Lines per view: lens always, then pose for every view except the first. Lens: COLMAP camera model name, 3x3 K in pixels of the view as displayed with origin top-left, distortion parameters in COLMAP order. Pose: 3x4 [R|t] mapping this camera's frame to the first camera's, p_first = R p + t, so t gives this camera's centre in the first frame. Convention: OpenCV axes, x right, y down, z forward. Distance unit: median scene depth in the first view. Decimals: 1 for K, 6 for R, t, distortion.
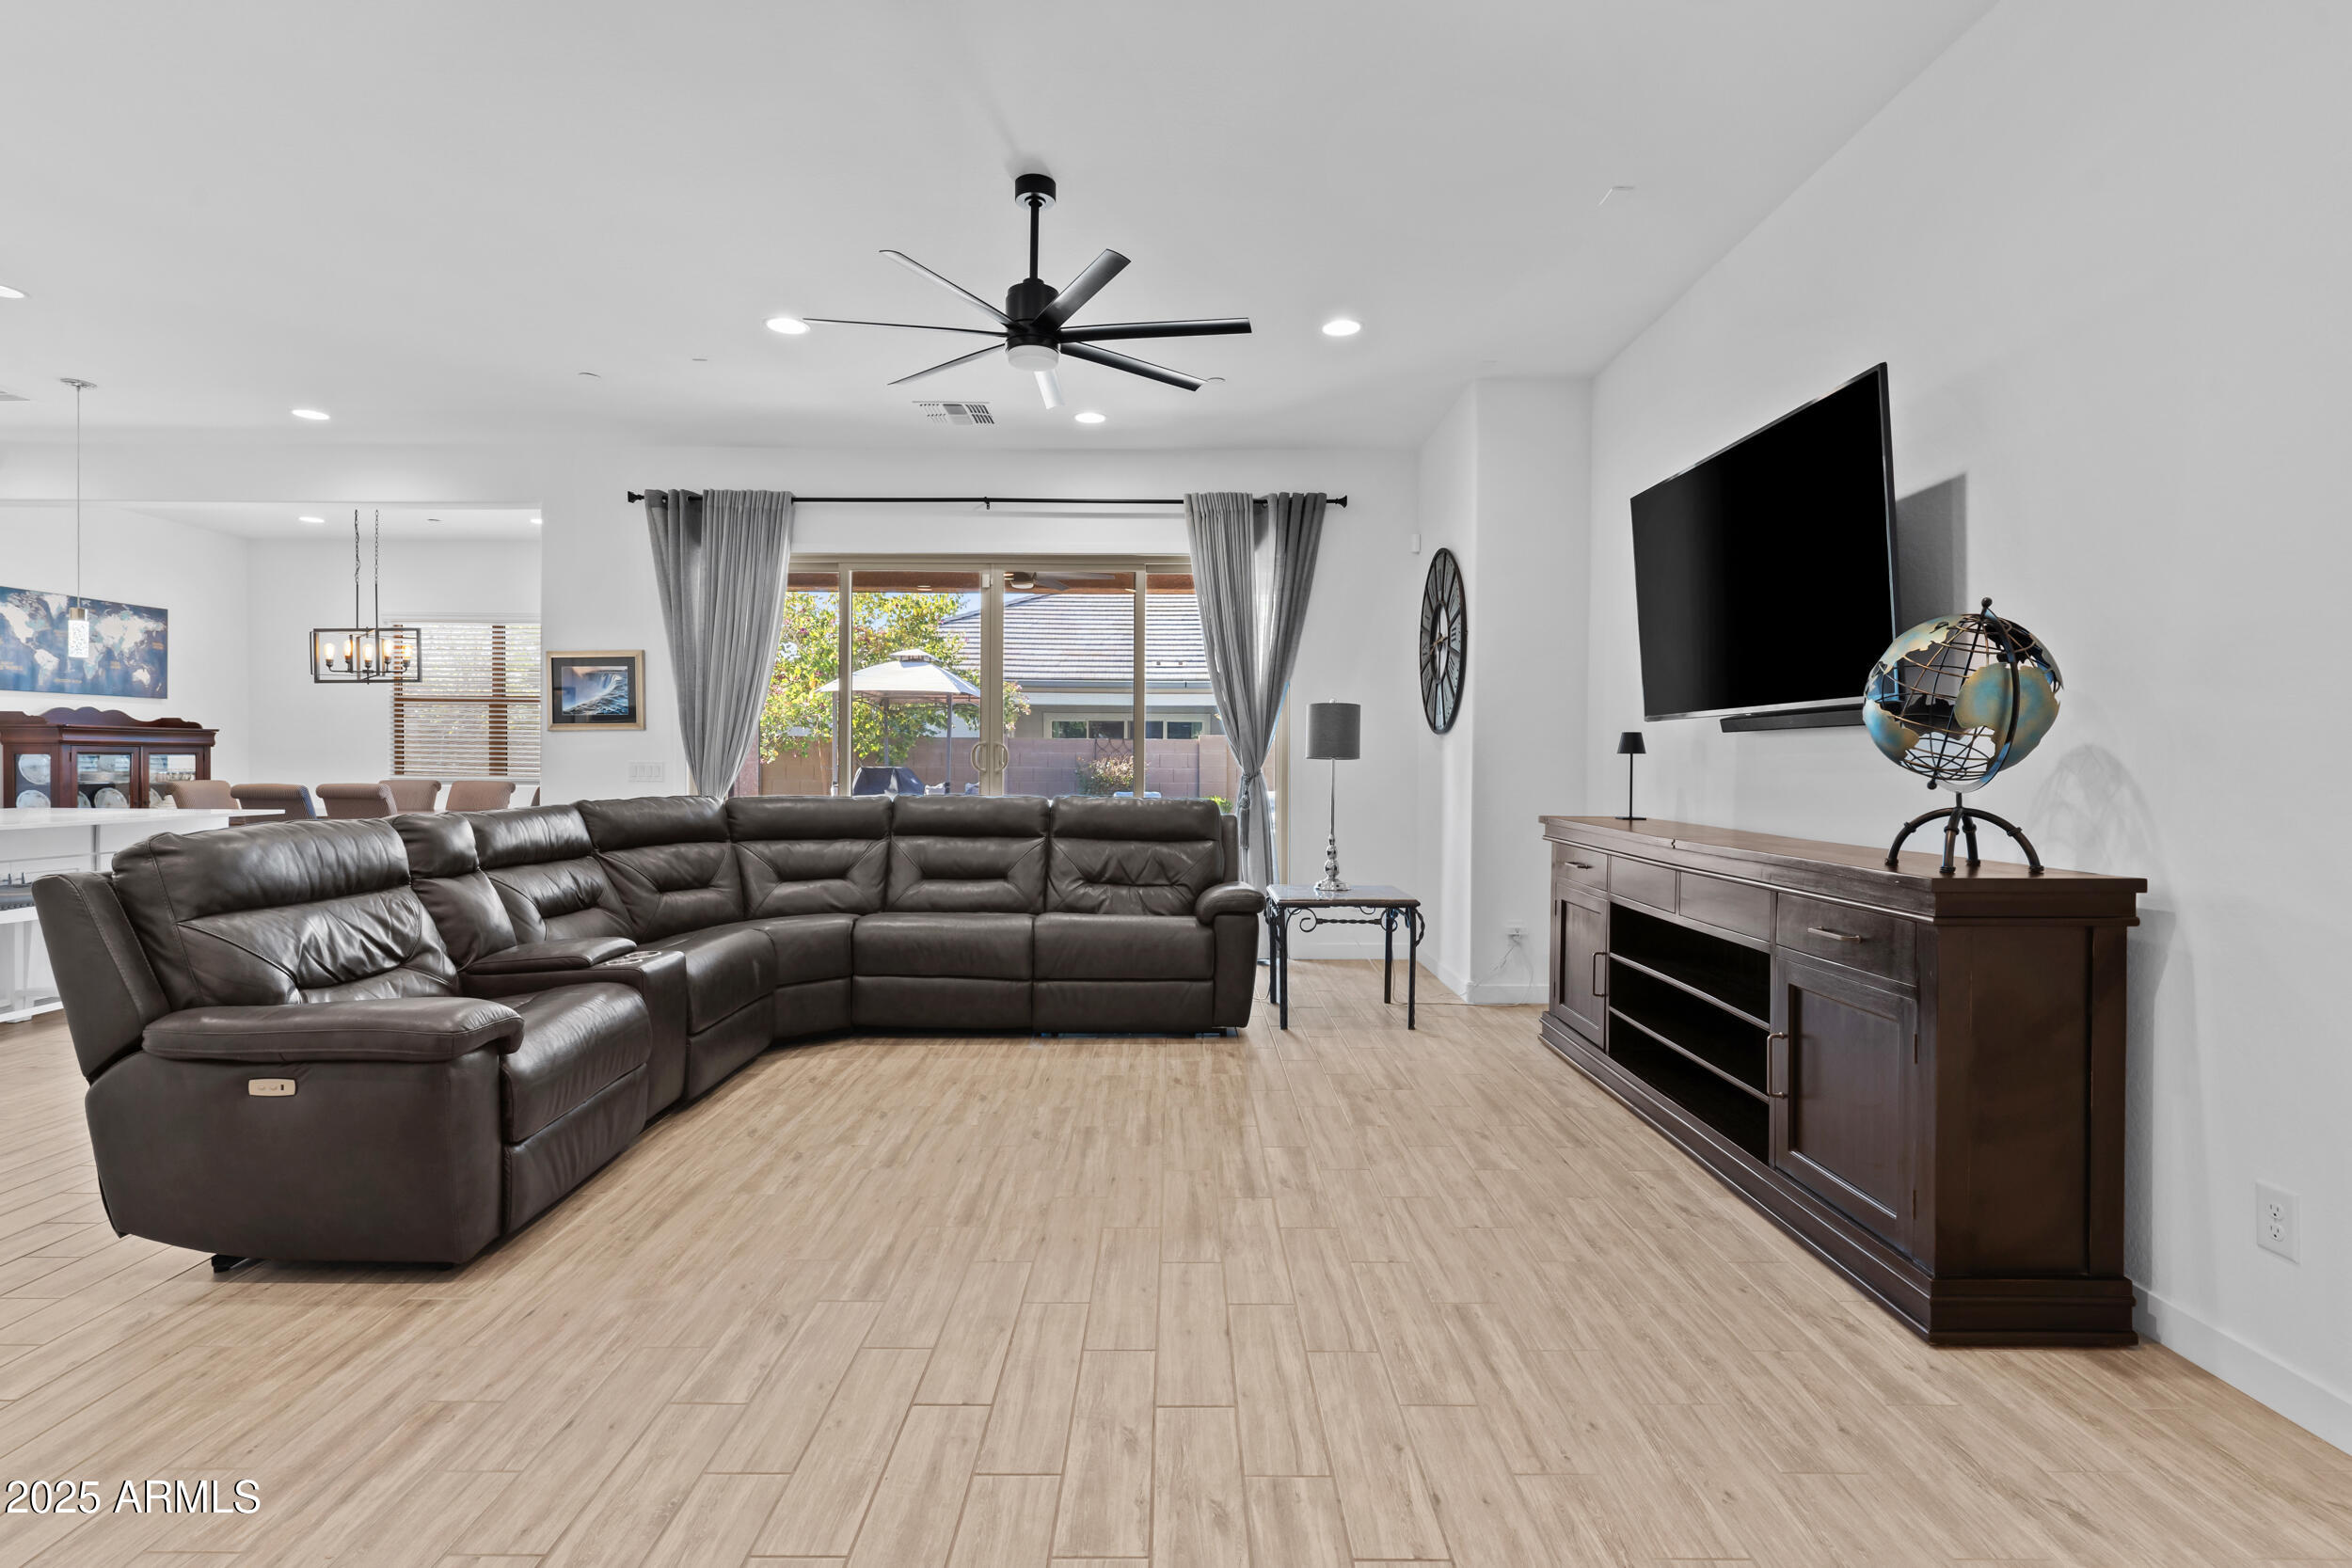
lens RADIAL K [[1149.0, 0, 1181.7], [0, 1149.0, 779.1], [0, 0, 1]] dist [-0.004511, 0.001247]
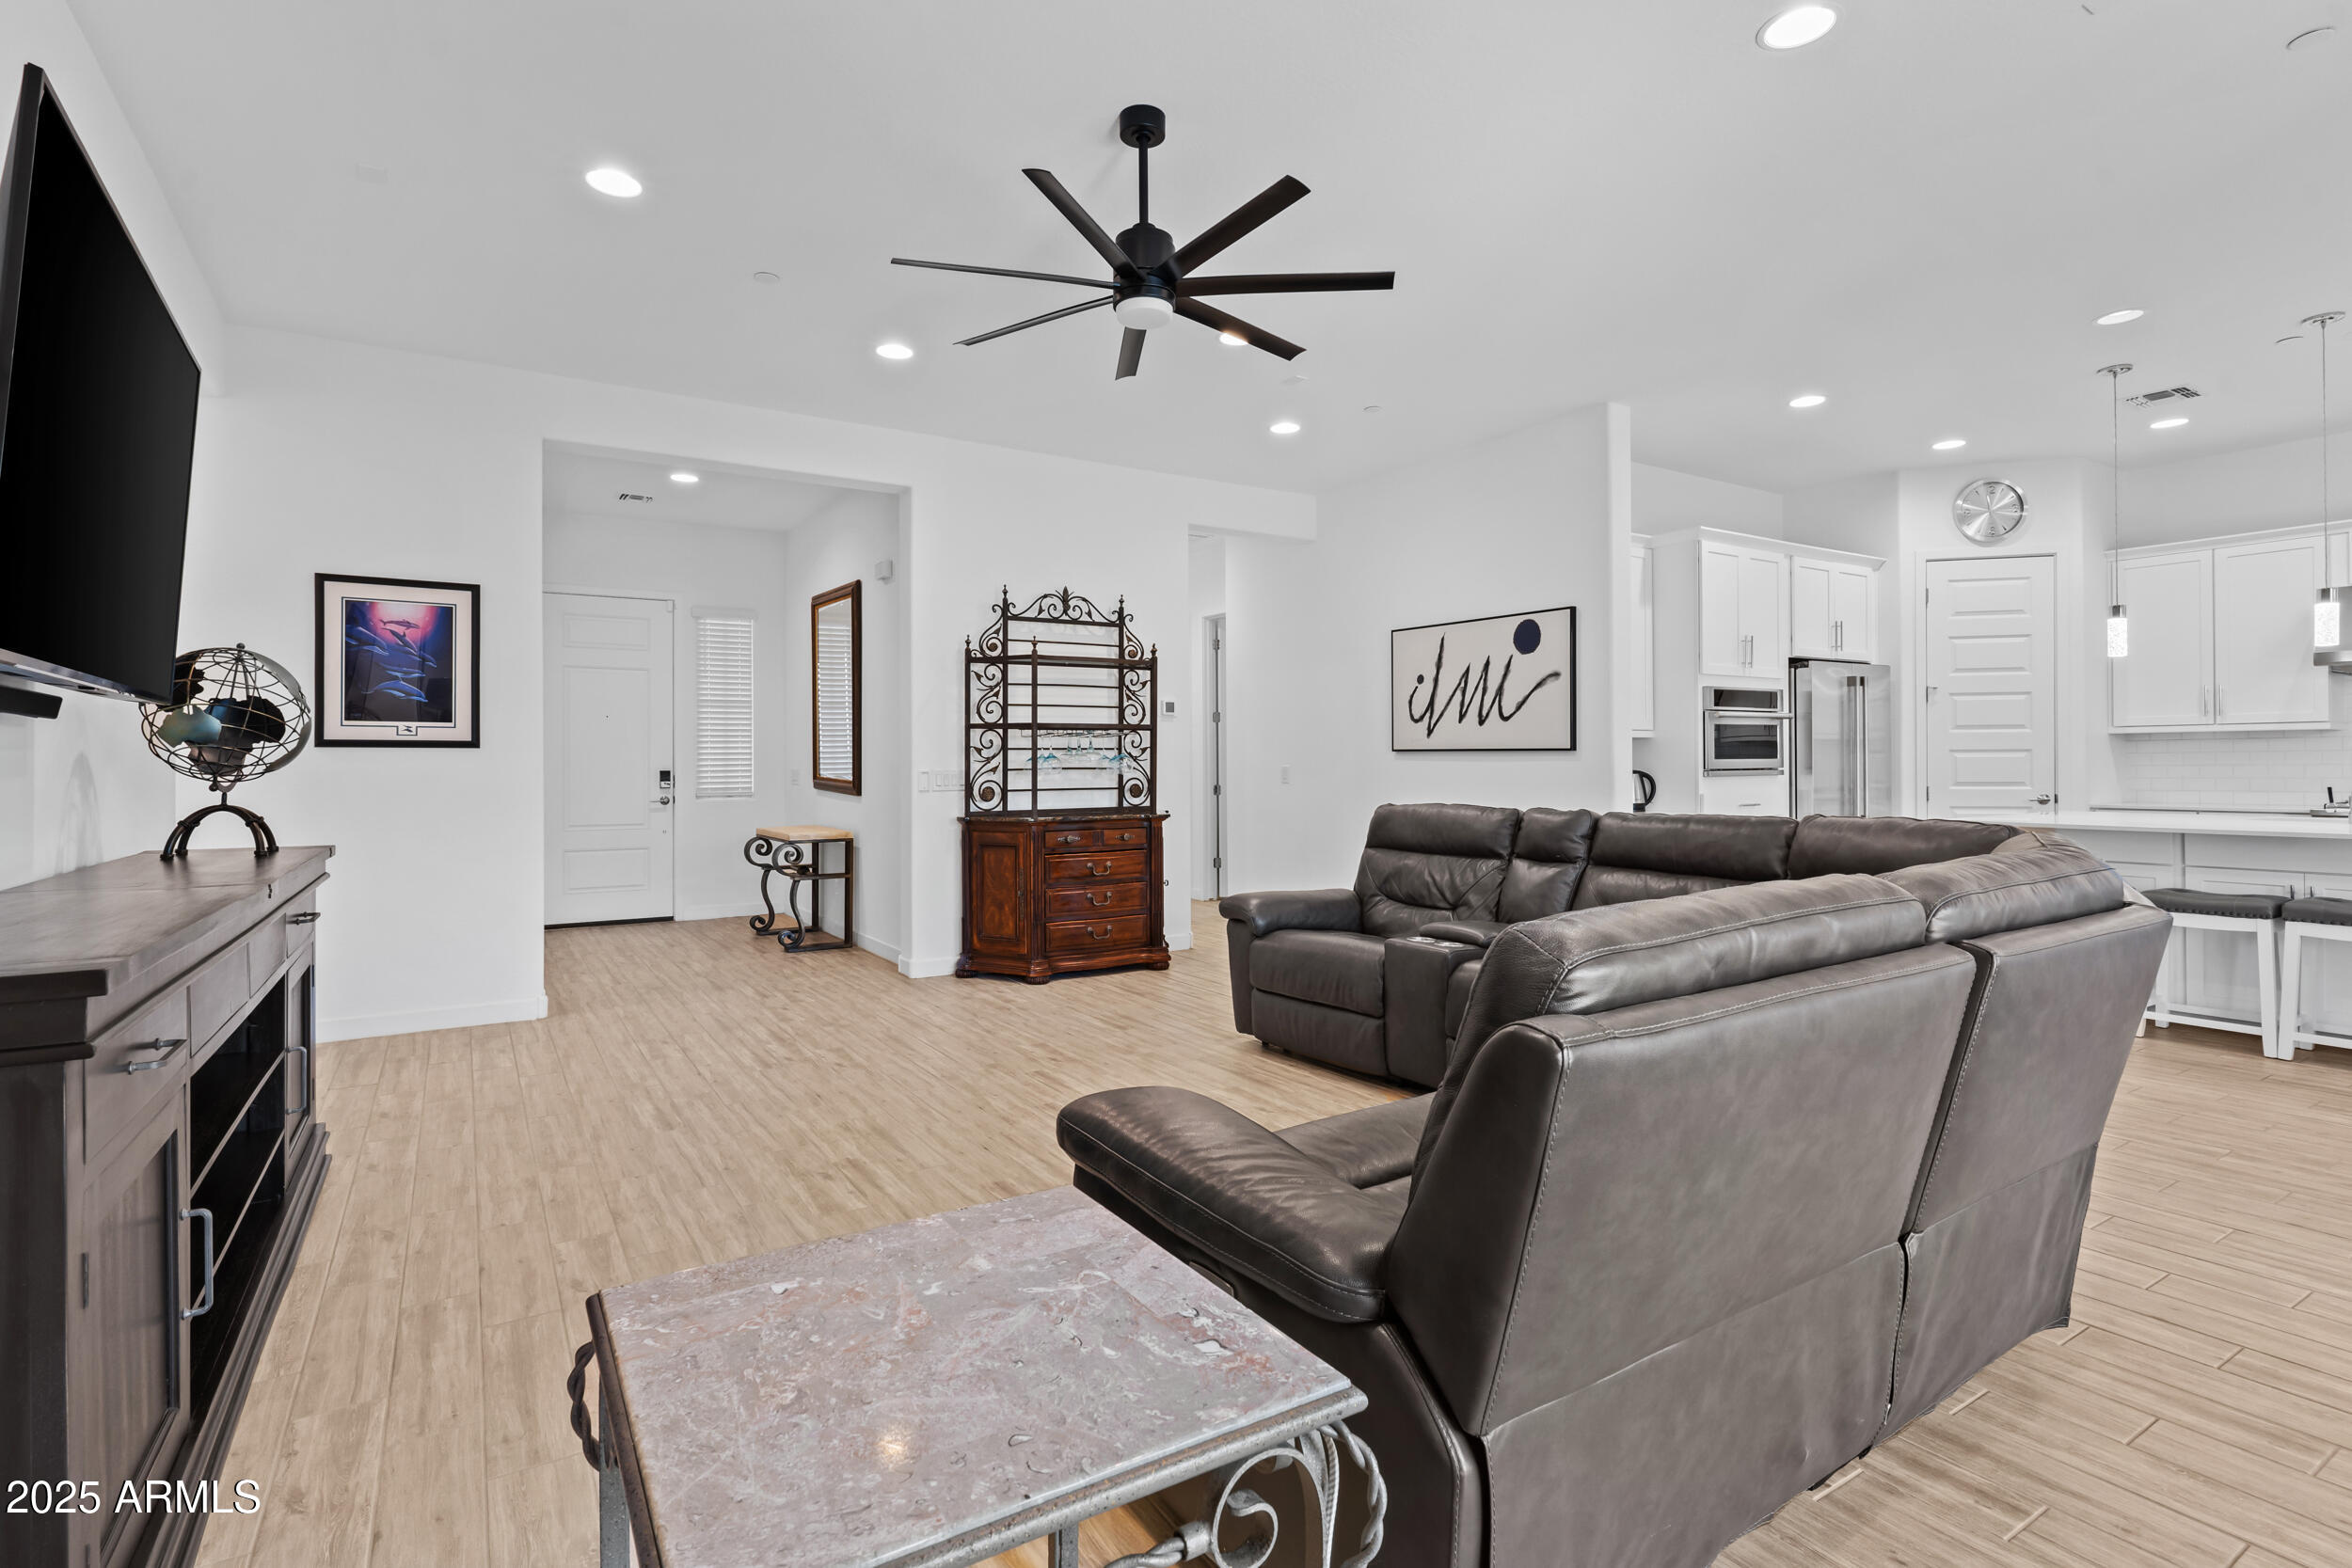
lens RADIAL K [[1118.3, 0, 1166.9], [0, 1118.3, 764.6], [0, 0, 1]] dist [0.000678, 0.000034]
pose [[-0.849814, -0.002084, -0.527079, 0.312651], [-0.005575, 0.999972, 0.005035, -0.020100], [0.527054, 0.007217, -0.849801, 1.750552]]
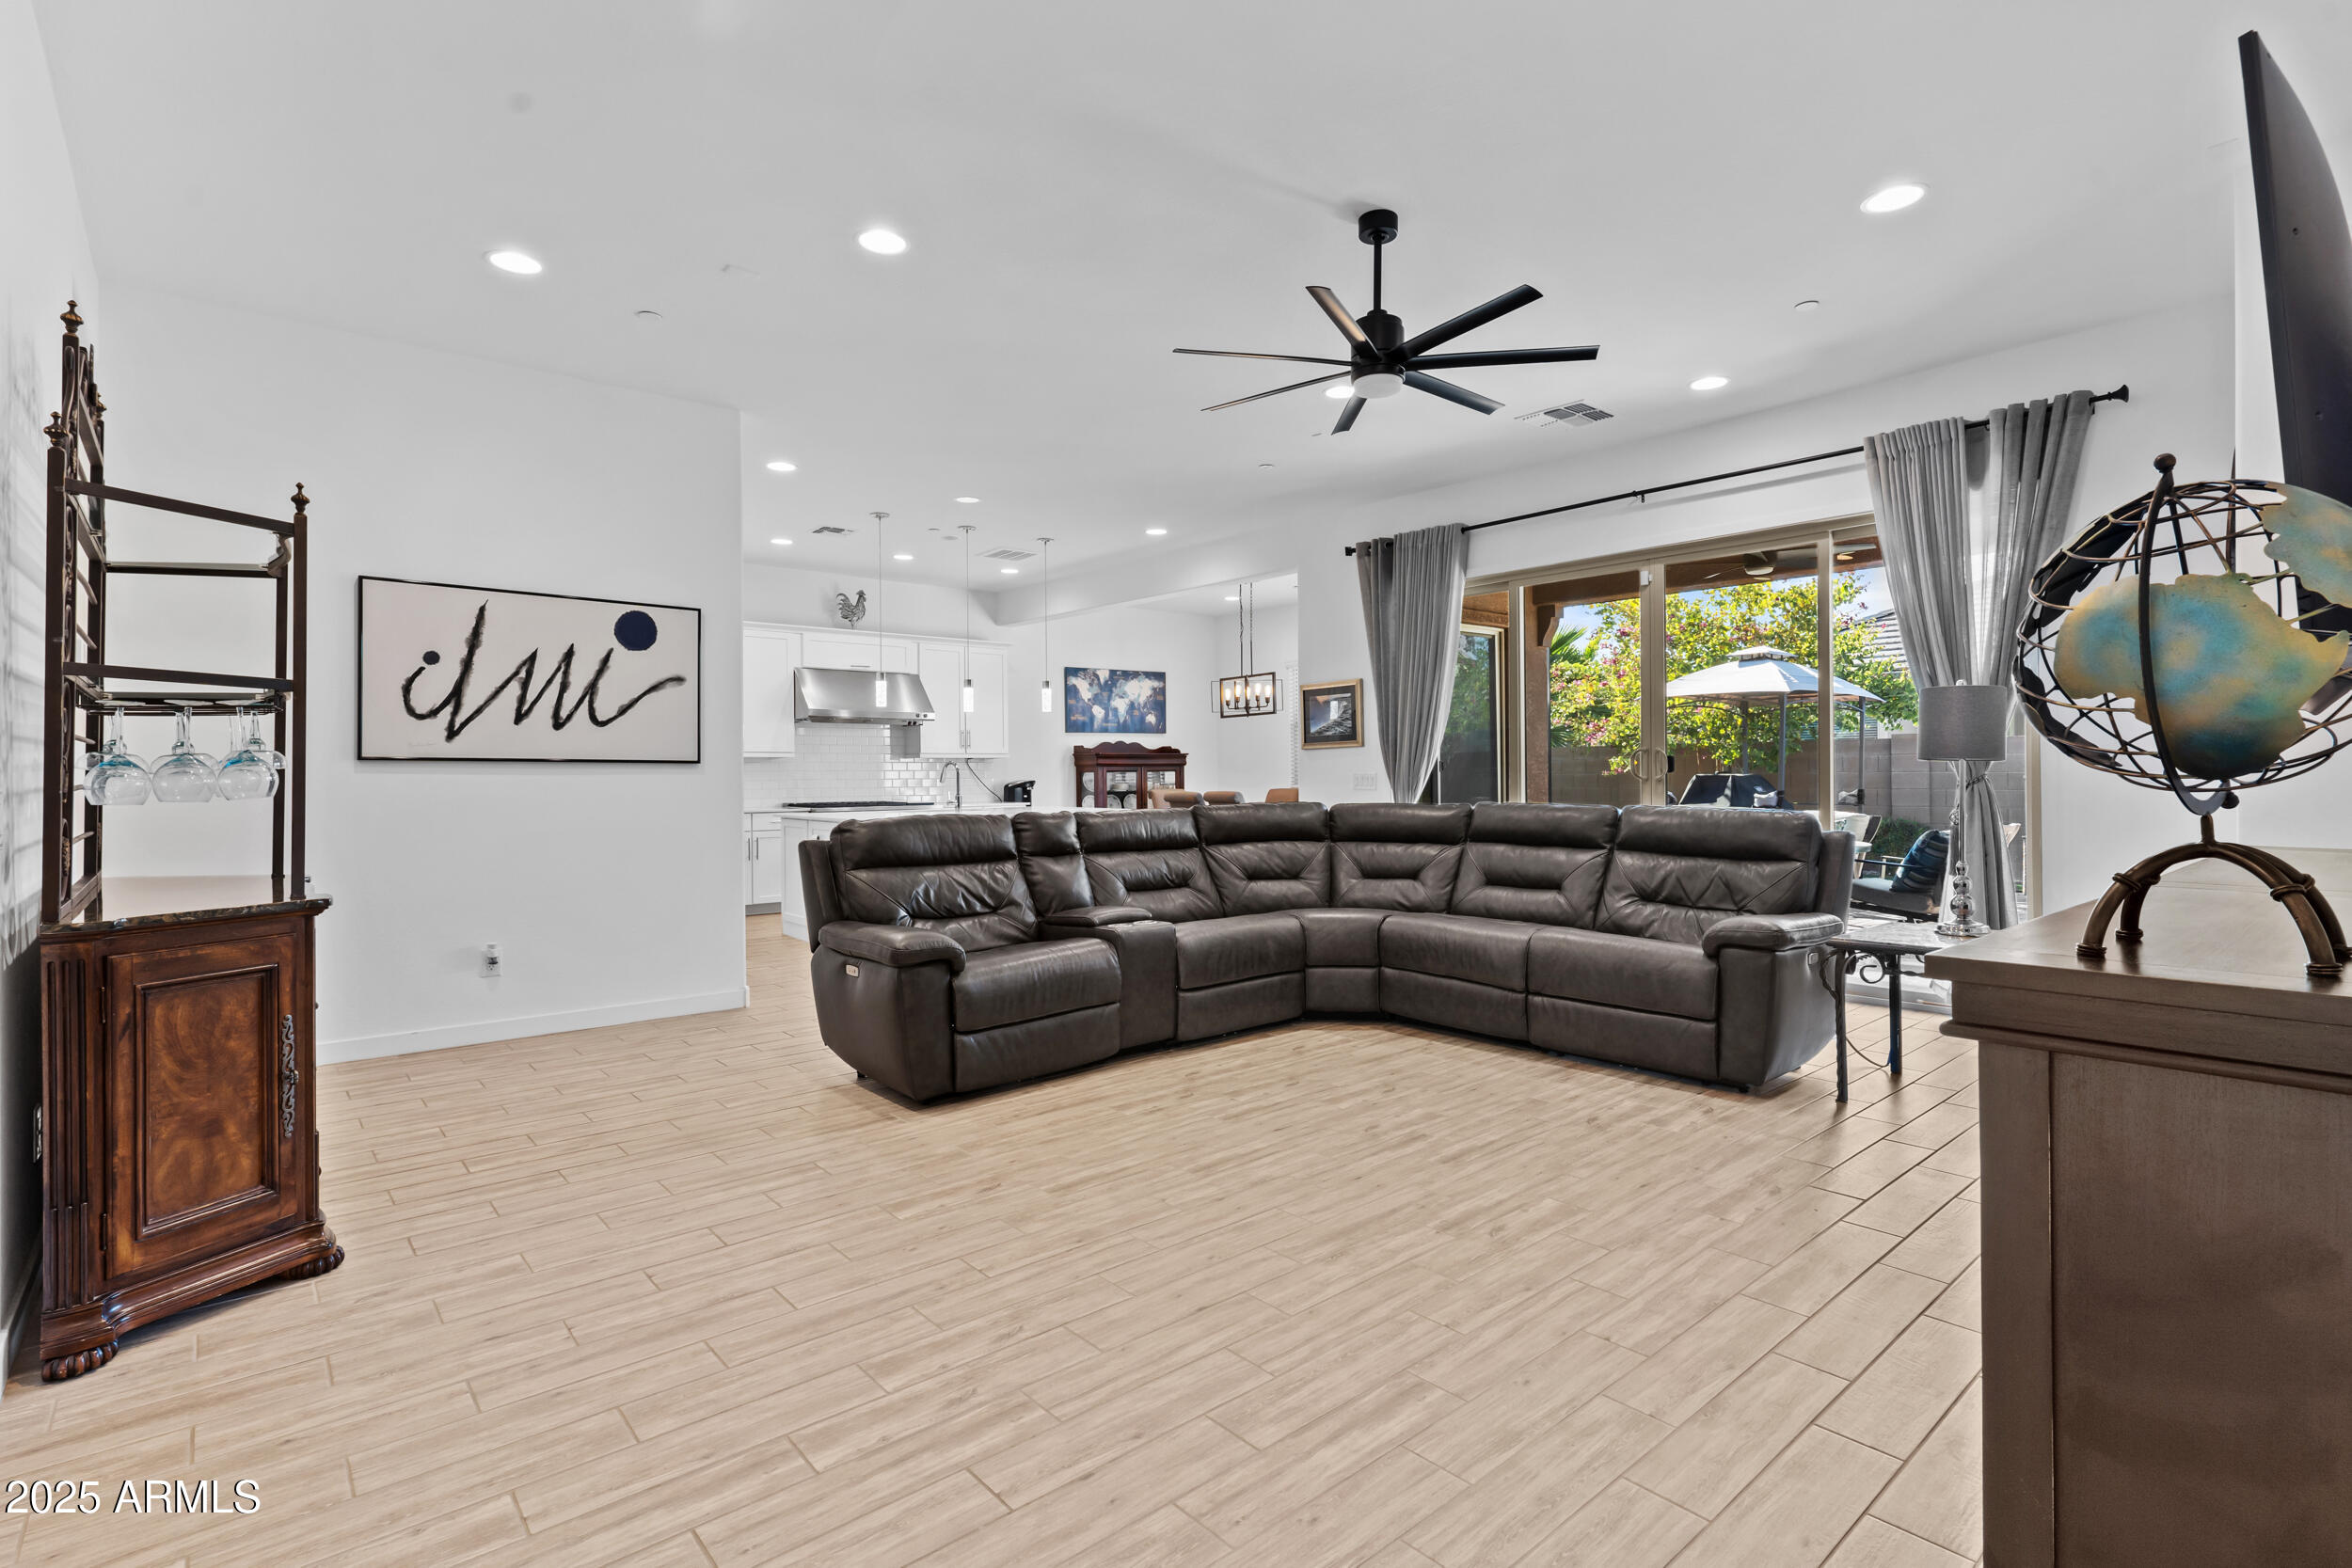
lens RADIAL K [[1118.3, 0, 1169.8], [0, 1118.3, 781.8], [0, 0, 1]] dist [0.000678, 0.000034]
pose [[0.643888, -0.005211, -0.765102, 0.527642], [0.002186, 0.999985, -0.004971, -0.001553], [0.765117, 0.001528, 0.643890, 0.198485]]
